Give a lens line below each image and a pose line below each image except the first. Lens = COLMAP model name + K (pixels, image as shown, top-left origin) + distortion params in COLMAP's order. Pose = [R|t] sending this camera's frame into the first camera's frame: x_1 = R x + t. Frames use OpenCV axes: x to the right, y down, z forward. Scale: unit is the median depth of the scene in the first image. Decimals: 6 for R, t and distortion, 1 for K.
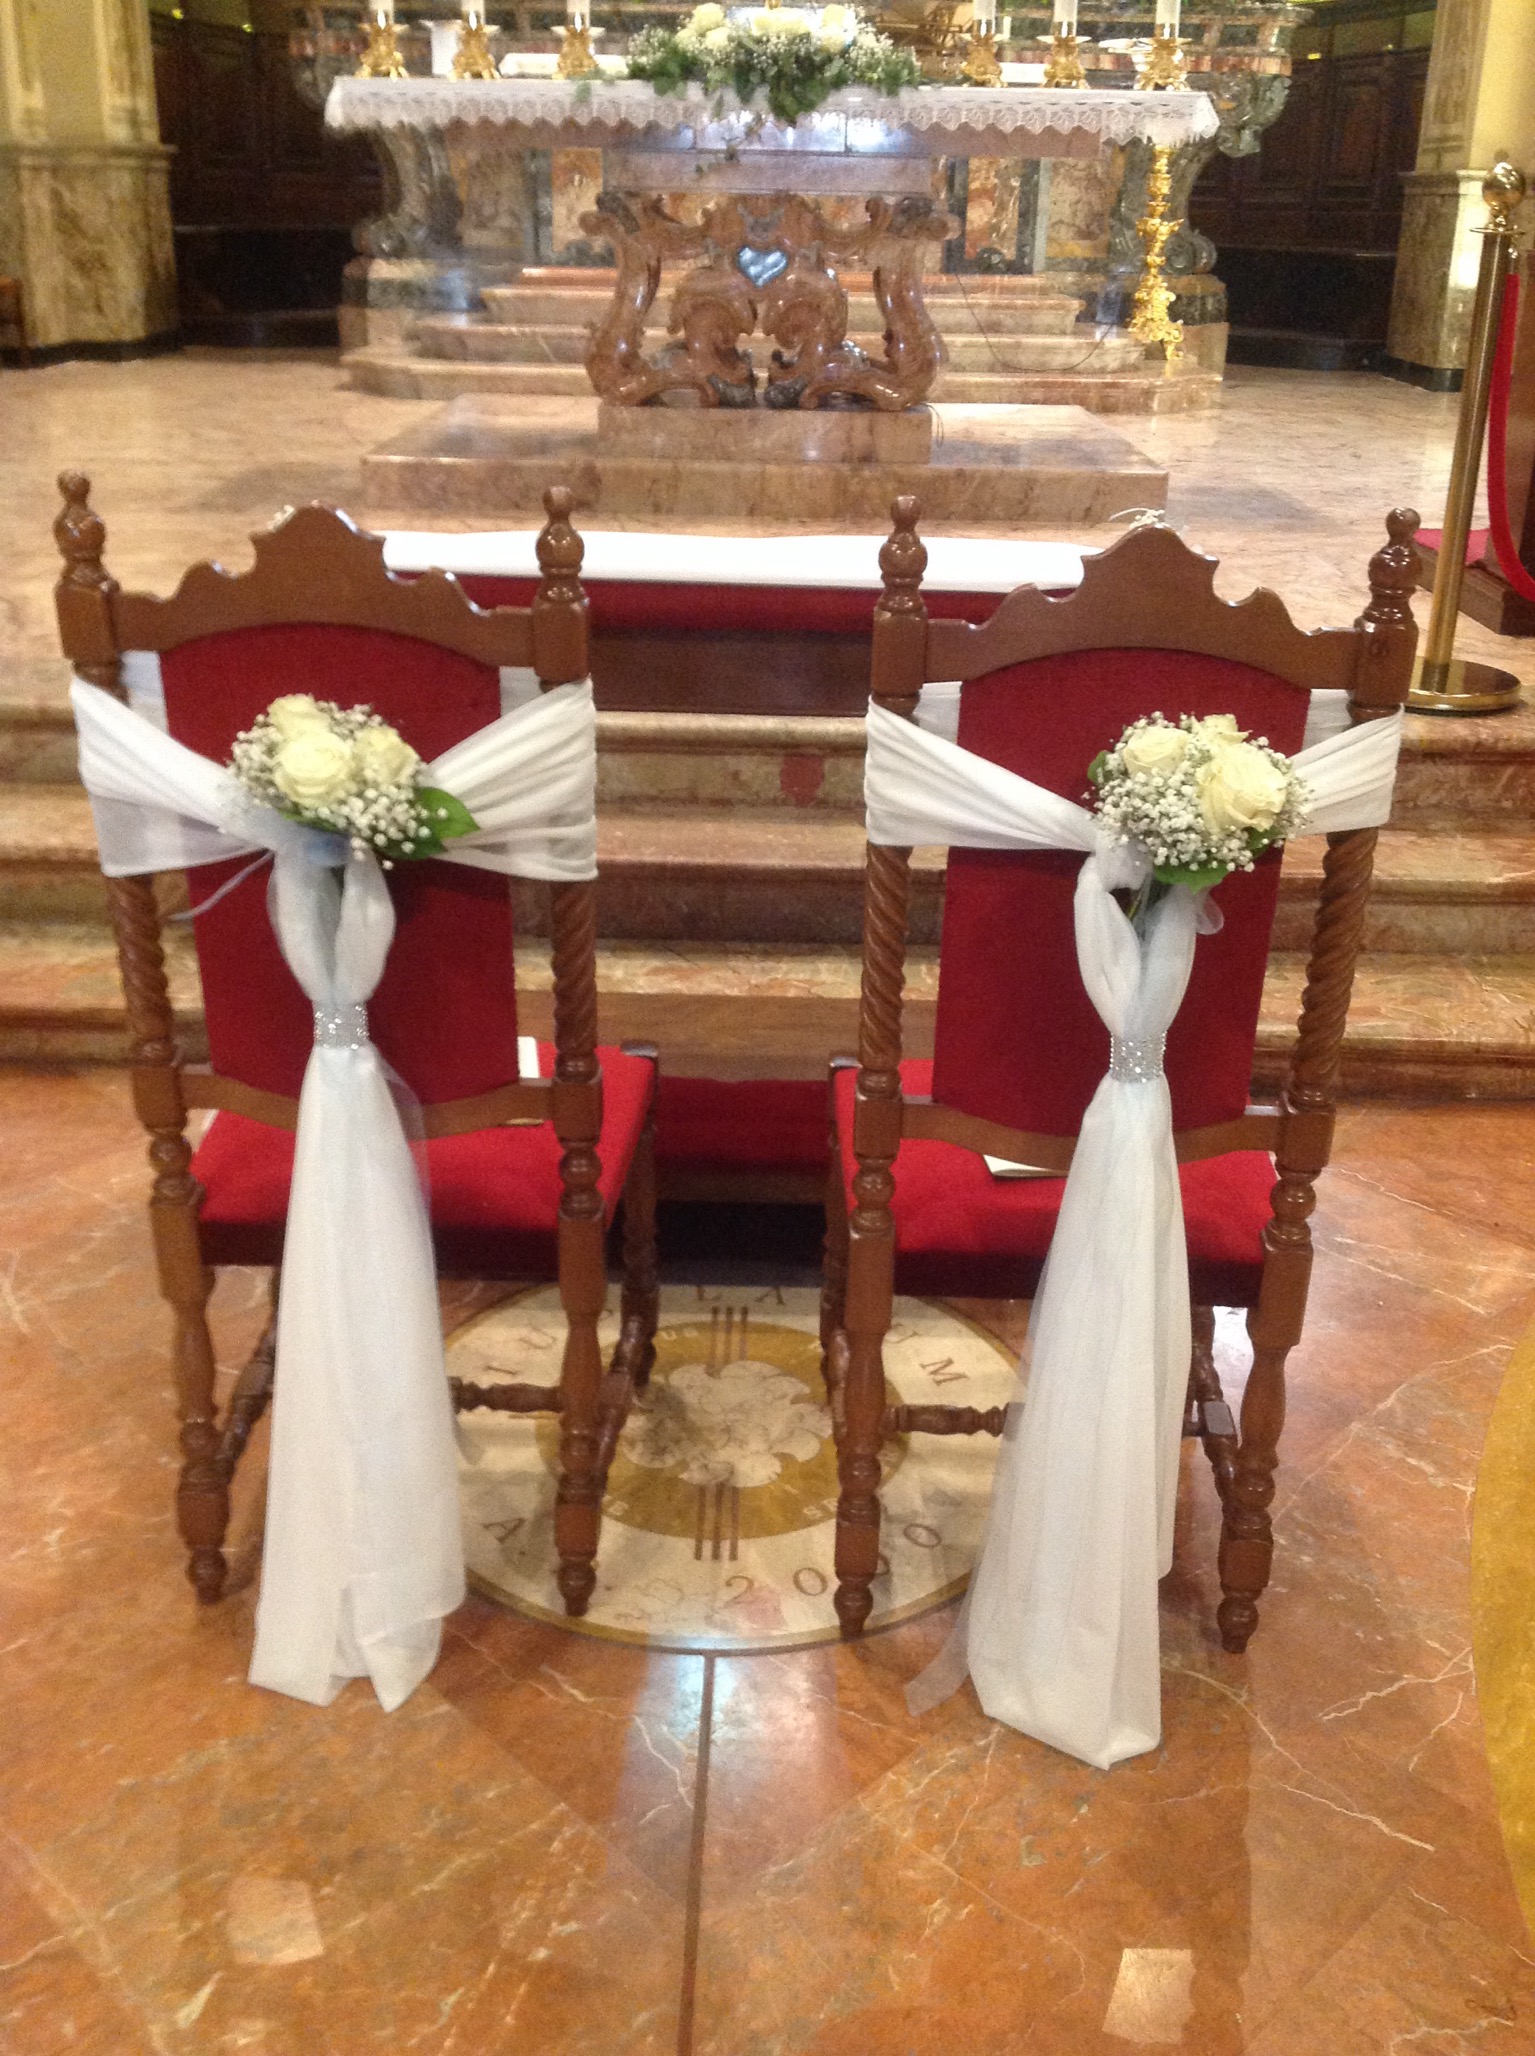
lens RADIAL K [[1924.9, 0, 762.0], [0, 1924.9, 1029.7], [0, 0, 1]] dist [-0.028483, 0.000000]
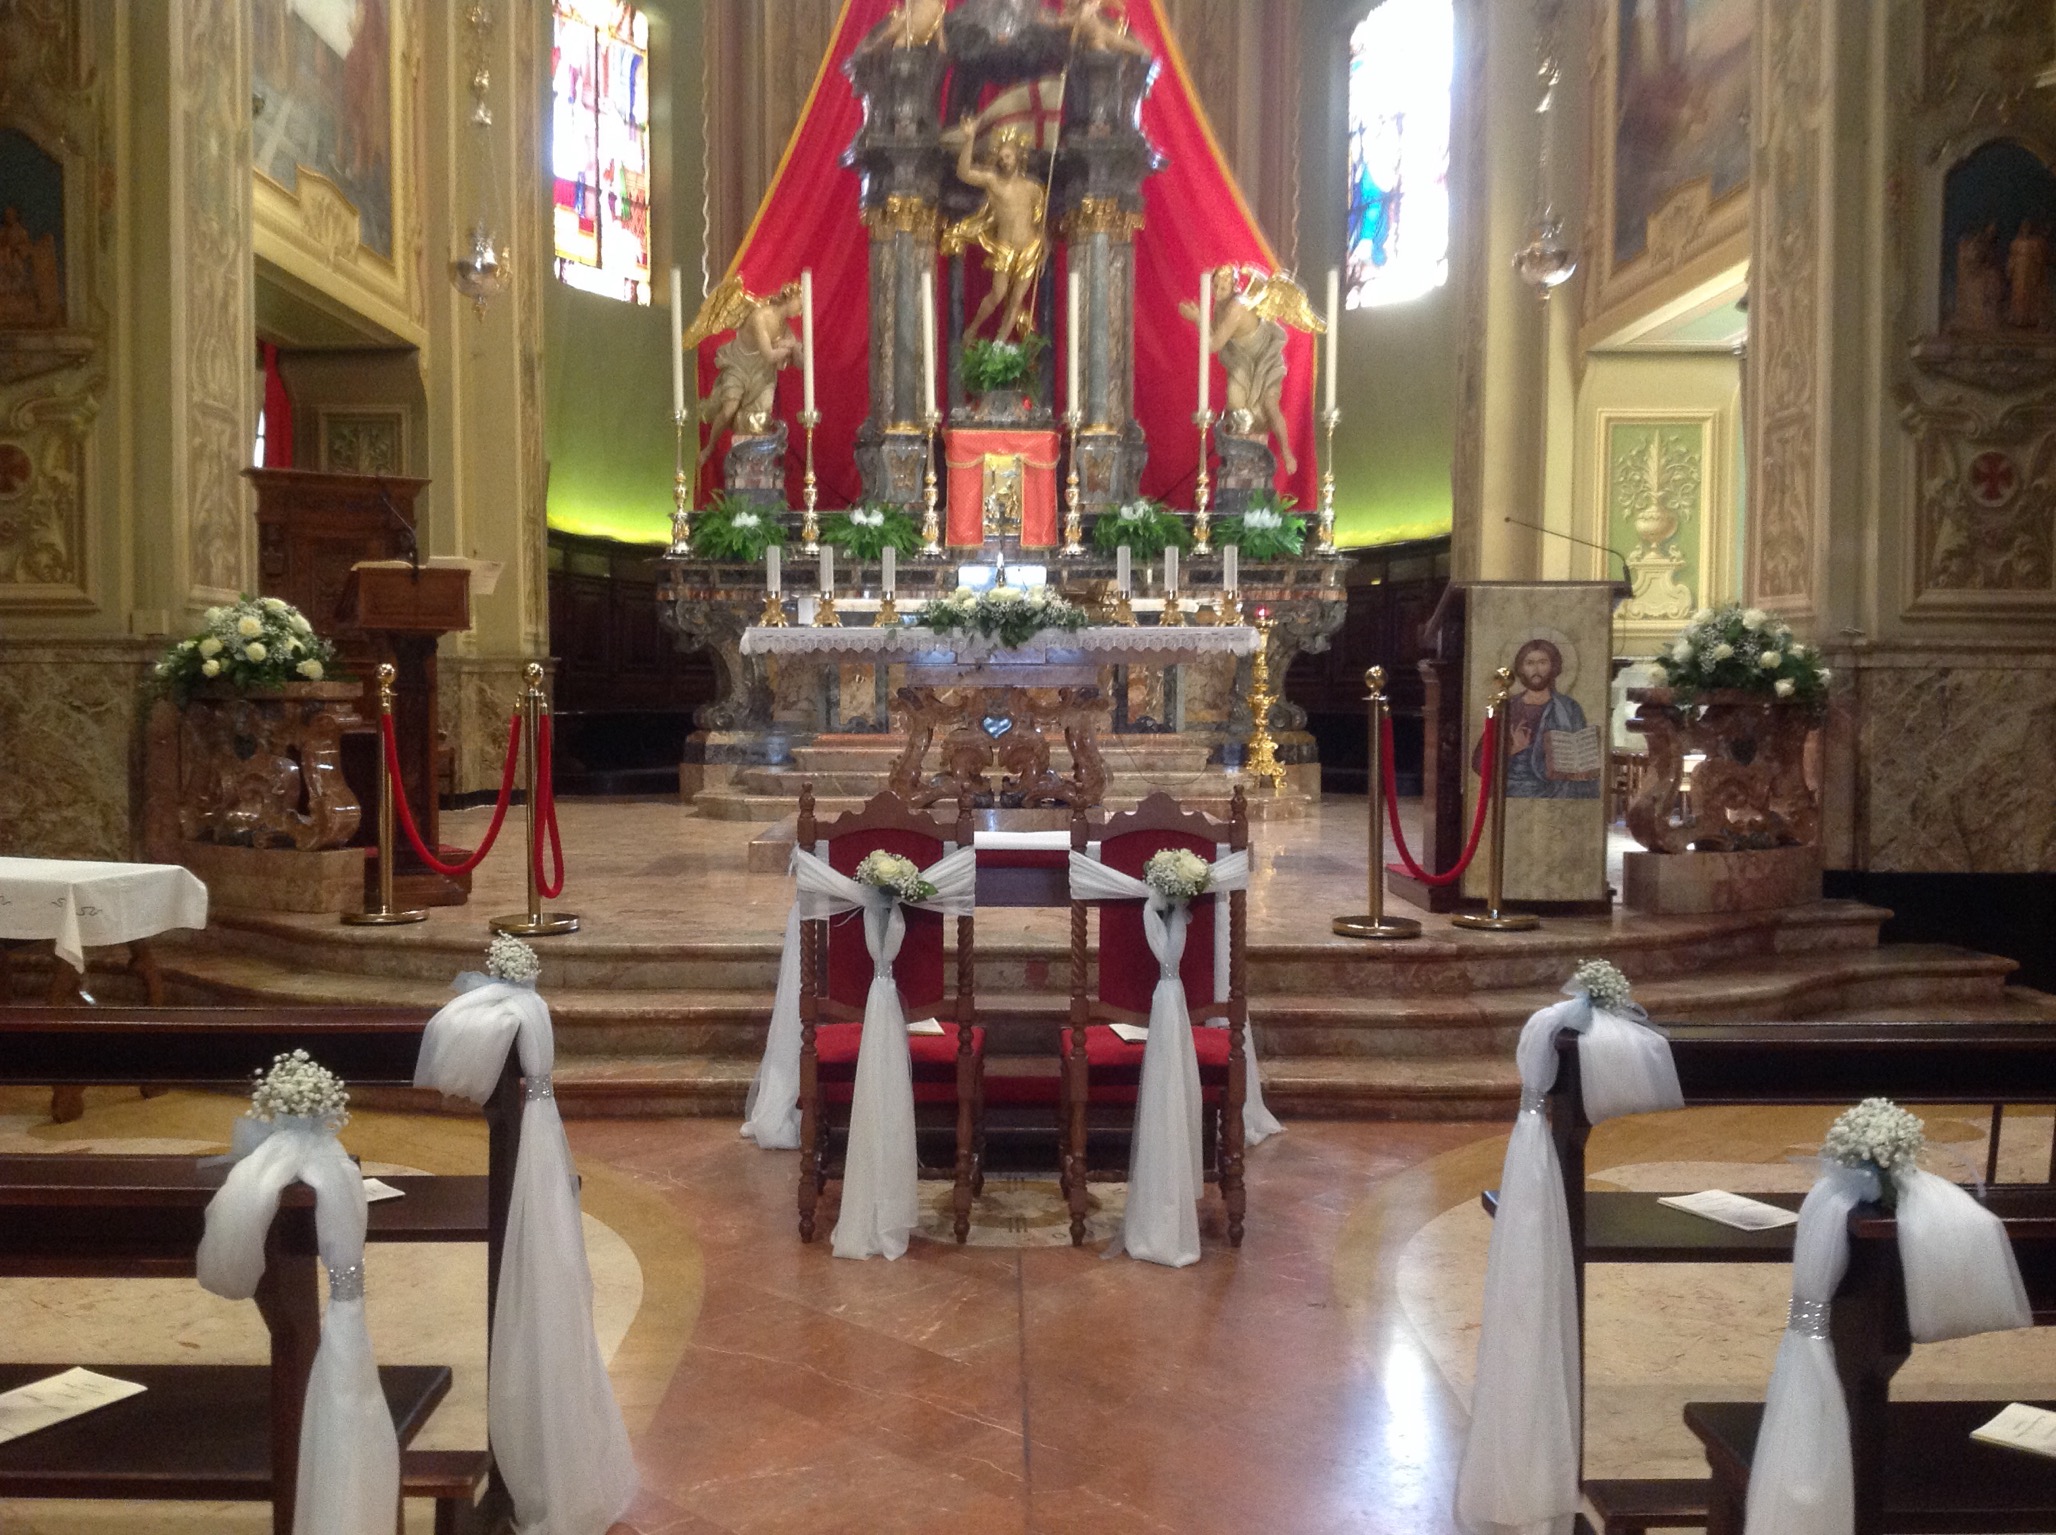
lens RADIAL K [[1924.9, 0, 1027.8], [0, 1924.9, 767.5], [0, 0, 1]] dist [-0.028483, 0.000000]
pose [[0.999211, -0.018334, 0.035237, -0.027260], [0.029711, 0.933763, -0.356657, 0.187383], [-0.026364, 0.357423, 0.933570, -0.443894]]
